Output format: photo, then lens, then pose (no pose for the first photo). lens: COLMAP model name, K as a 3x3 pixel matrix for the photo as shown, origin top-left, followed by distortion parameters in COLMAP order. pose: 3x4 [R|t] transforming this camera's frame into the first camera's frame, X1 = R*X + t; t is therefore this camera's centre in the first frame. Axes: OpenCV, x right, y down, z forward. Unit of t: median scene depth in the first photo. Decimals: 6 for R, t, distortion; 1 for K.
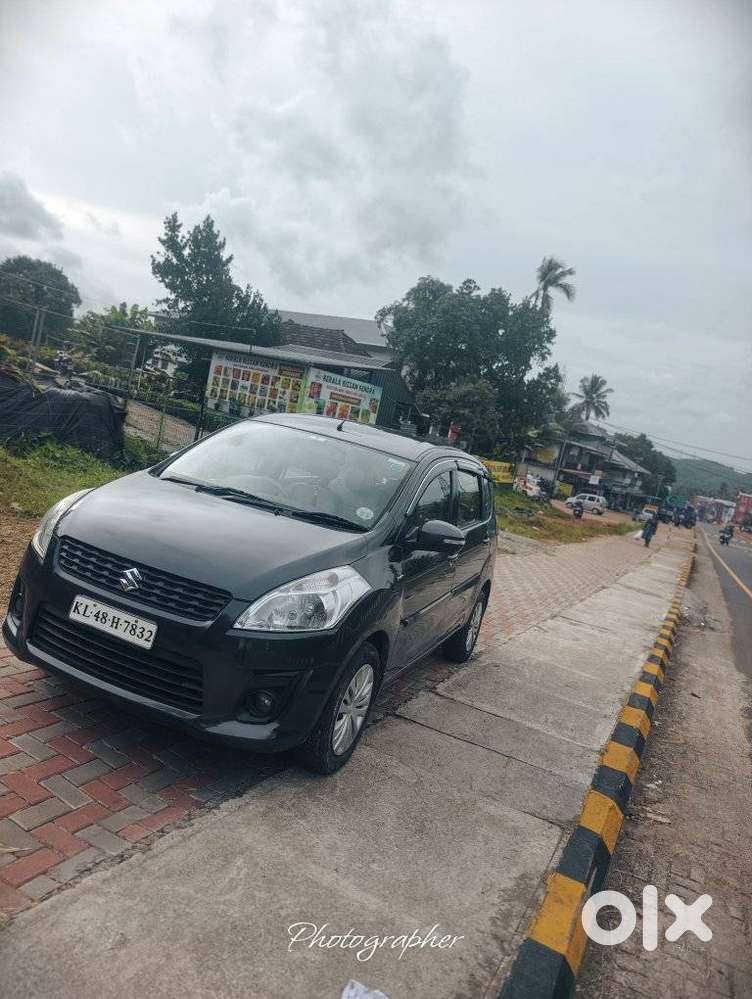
lens RADIAL K [[690.5, 0, 379.4], [0, 690.5, 503.0], [0, 0, 1]] dist [0.016804, -0.023065]
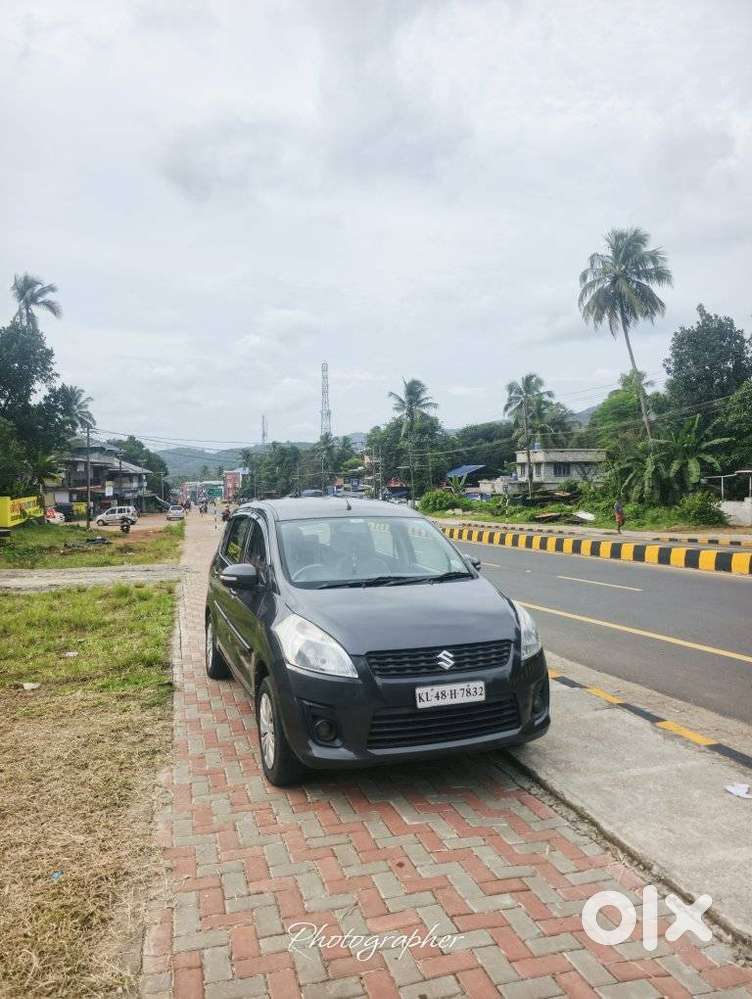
lens RADIAL K [[690.5, 0, 380.3], [0, 690.5, 496.6], [0, 0, 1]] dist [0.016804, -0.023065]
pose [[0.735194, -0.239793, 0.634026, -0.720846], [0.247041, 0.965795, 0.078810, -0.193963], [-0.631237, 0.098689, 0.769286, 0.018065]]
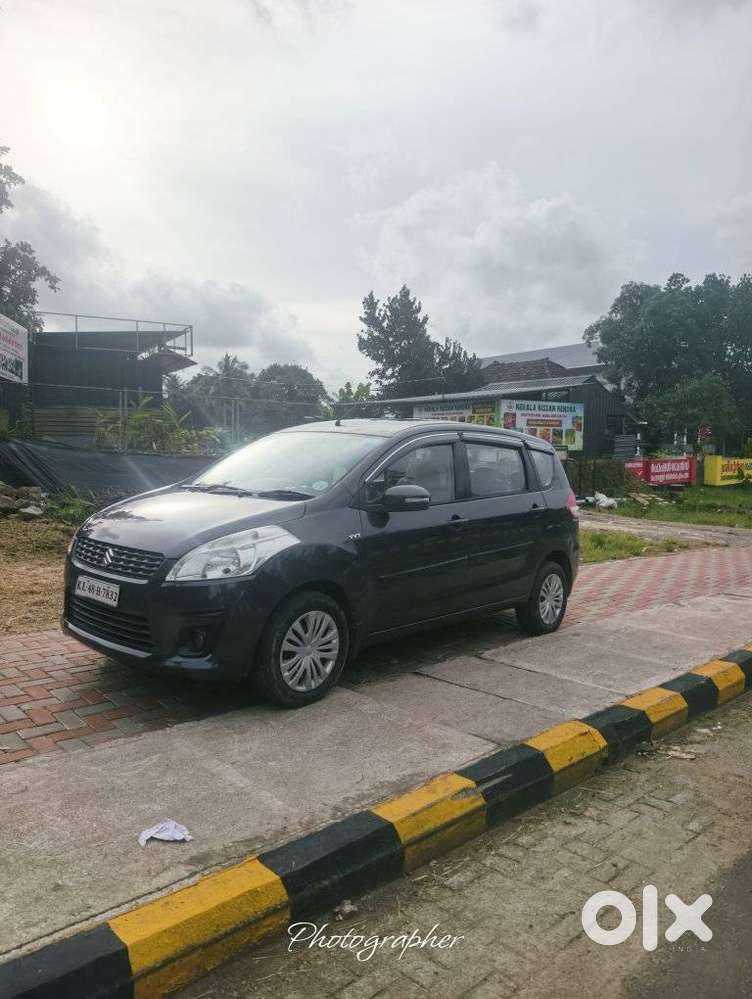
lens RADIAL K [[690.5, 0, 392.0], [0, 690.5, 501.4], [0, 0, 1]] dist [0.016804, -0.023065]
pose [[0.927035, -0.172559, -0.332912, 0.344854], [0.149399, 0.984283, -0.094163, 0.123740], [0.343928, 0.037555, 0.938245, -0.020985]]
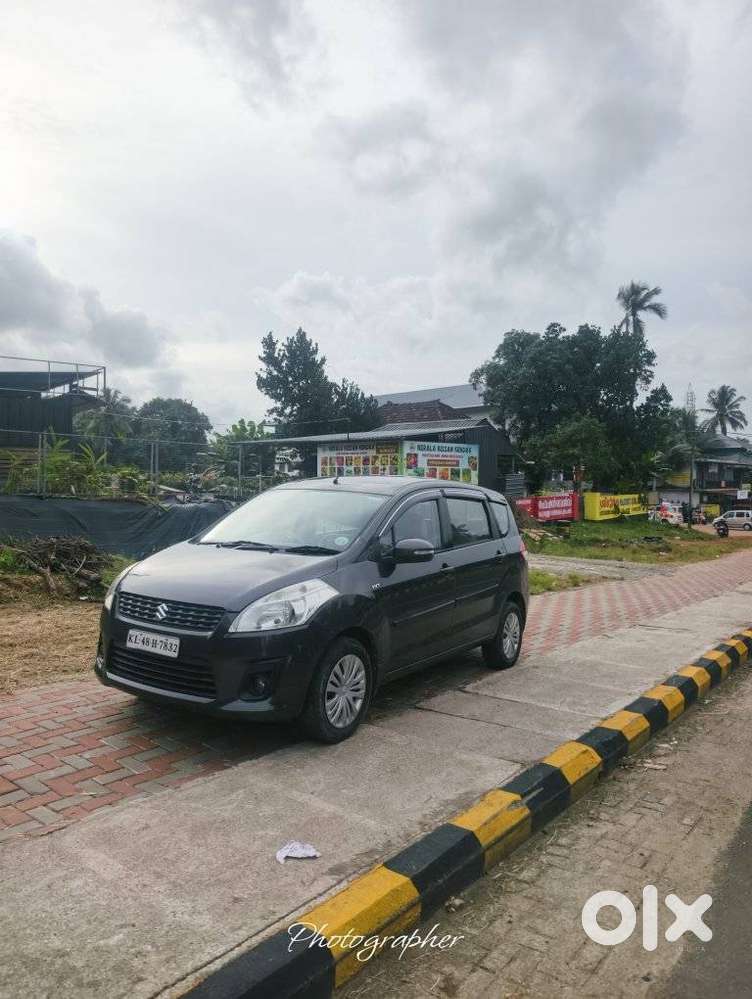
lens RADIAL K [[690.5, 0, 374.3], [0, 690.5, 499.6], [0, 0, 1]] dist [0.016804, -0.023065]
pose [[0.962457, -0.193486, -0.190368, 0.221002], [0.172051, 0.977319, -0.123475, 0.080106], [0.209941, 0.086087, 0.973917, -0.181535]]
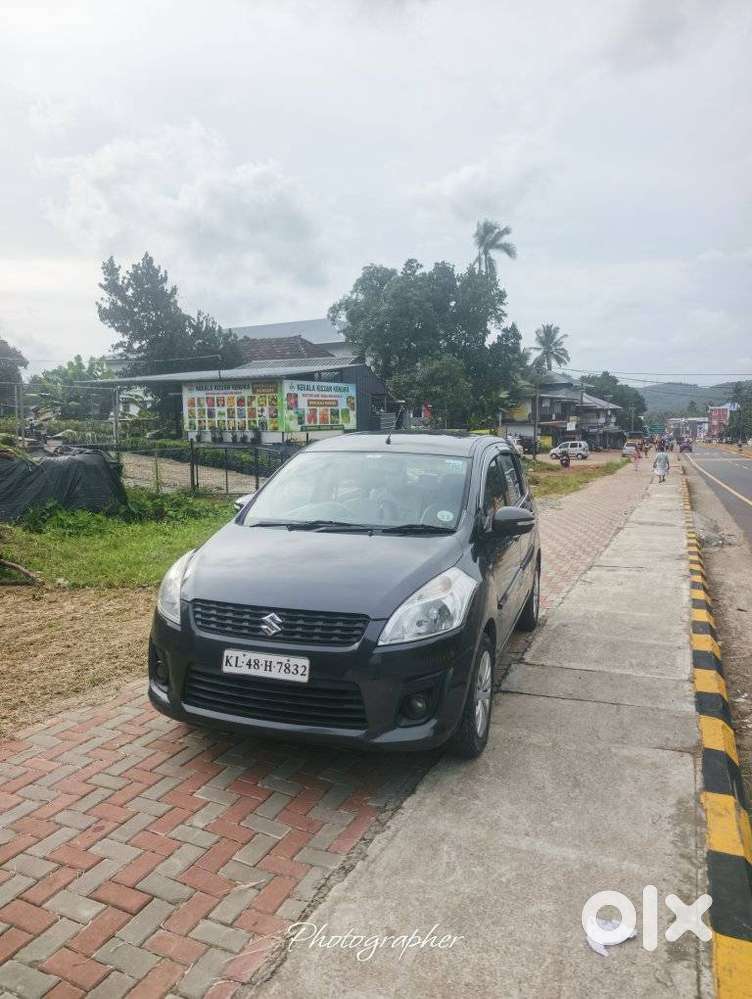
lens RADIAL K [[690.5, 0, 395.3], [0, 690.5, 497.9], [0, 0, 1]] dist [0.016804, -0.023065]
pose [[0.974213, -0.222082, 0.039852, -0.100071], [0.221736, 0.975021, 0.012962, -0.032212], [-0.041736, -0.003792, 0.999121, -0.055899]]
